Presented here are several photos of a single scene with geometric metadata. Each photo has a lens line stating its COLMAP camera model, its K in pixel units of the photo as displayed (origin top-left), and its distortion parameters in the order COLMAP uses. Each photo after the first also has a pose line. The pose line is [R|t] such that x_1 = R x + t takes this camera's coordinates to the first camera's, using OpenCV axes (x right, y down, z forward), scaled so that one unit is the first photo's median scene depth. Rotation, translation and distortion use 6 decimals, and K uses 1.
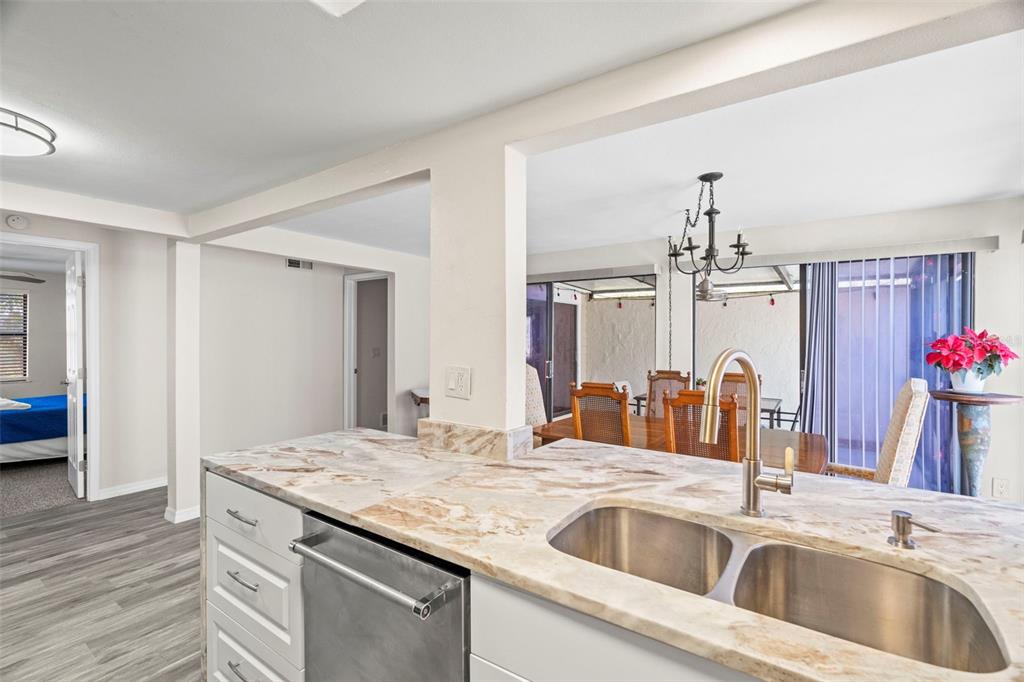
lens RADIAL K [[461.0, 0, 506.5], [0, 461.0, 339.2], [0, 0, 1]] dist [-0.000552, 0.000453]
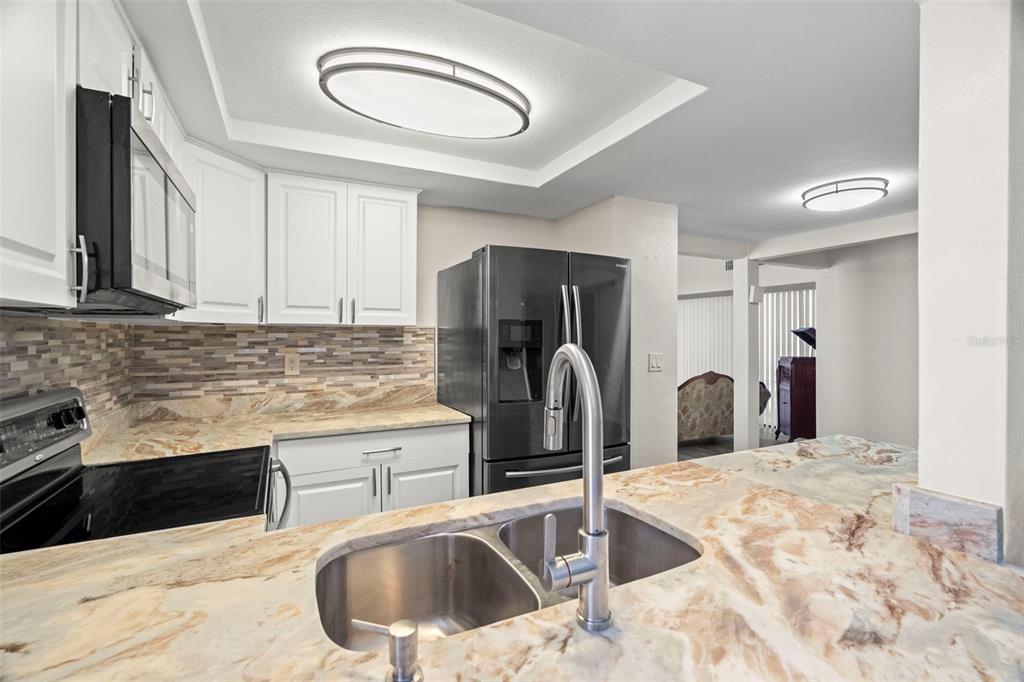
lens RADIAL K [[461.0, 0, 509.4], [0, 461.0, 338.3], [0, 0, 1]] dist [-0.000552, 0.000453]
pose [[-0.479645, 0.004020, -0.877453, 0.954190], [-0.000760, 0.999987, 0.004997, 0.006449], [0.877462, 0.003064, -0.479636, 1.021716]]
